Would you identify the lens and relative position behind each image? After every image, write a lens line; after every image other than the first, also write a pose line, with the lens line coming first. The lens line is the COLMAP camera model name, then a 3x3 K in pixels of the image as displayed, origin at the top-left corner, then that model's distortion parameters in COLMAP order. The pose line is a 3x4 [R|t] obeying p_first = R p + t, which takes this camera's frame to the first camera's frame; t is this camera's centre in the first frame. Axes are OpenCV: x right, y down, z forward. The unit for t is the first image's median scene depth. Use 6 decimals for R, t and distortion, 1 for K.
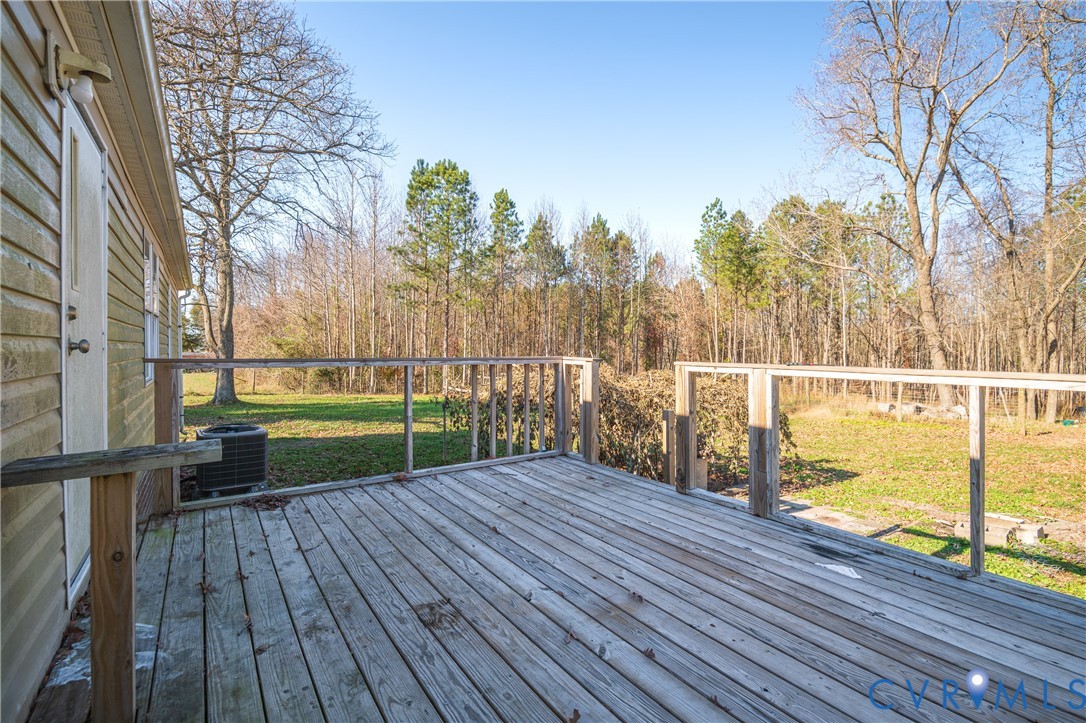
lens RADIAL K [[518.7, 0, 543.6], [0, 518.7, 358.5], [0, 0, 1]] dist [-0.001448, -0.000045]
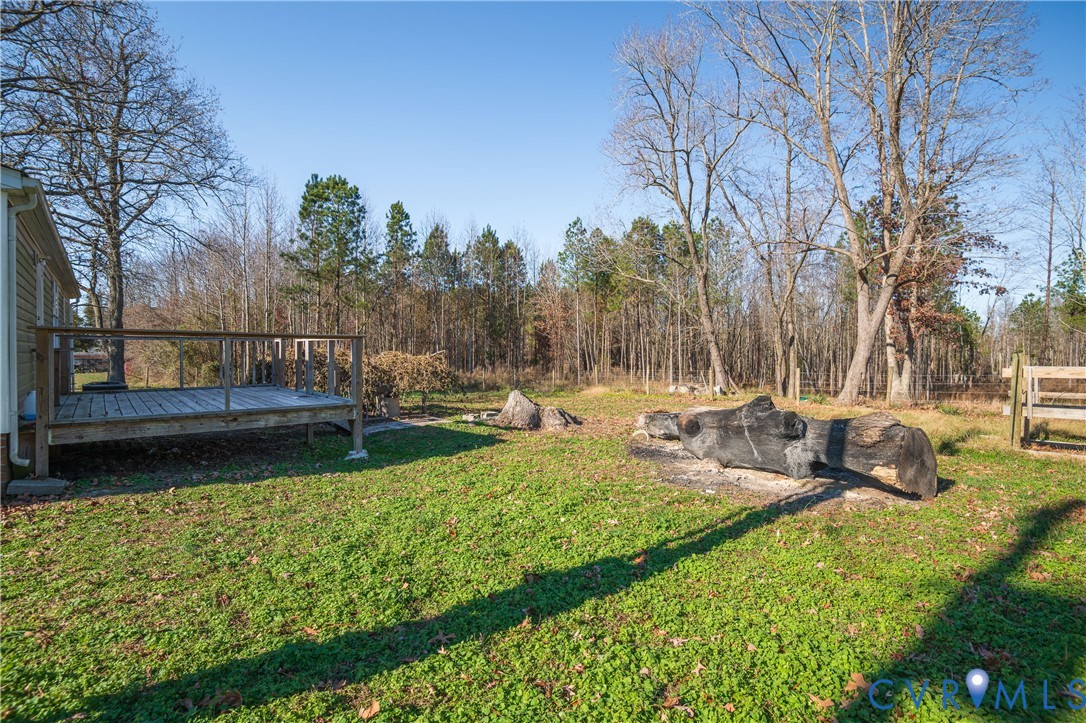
lens RADIAL K [[518.7, 0, 542.8], [0, 518.7, 358.4], [0, 0, 1]] dist [-0.001448, -0.000045]
pose [[0.992400, -0.005224, 0.122944, 0.109374], [0.005678, 0.999978, -0.003343, 0.013413], [-0.122924, 0.004016, 0.992408, -0.150780]]
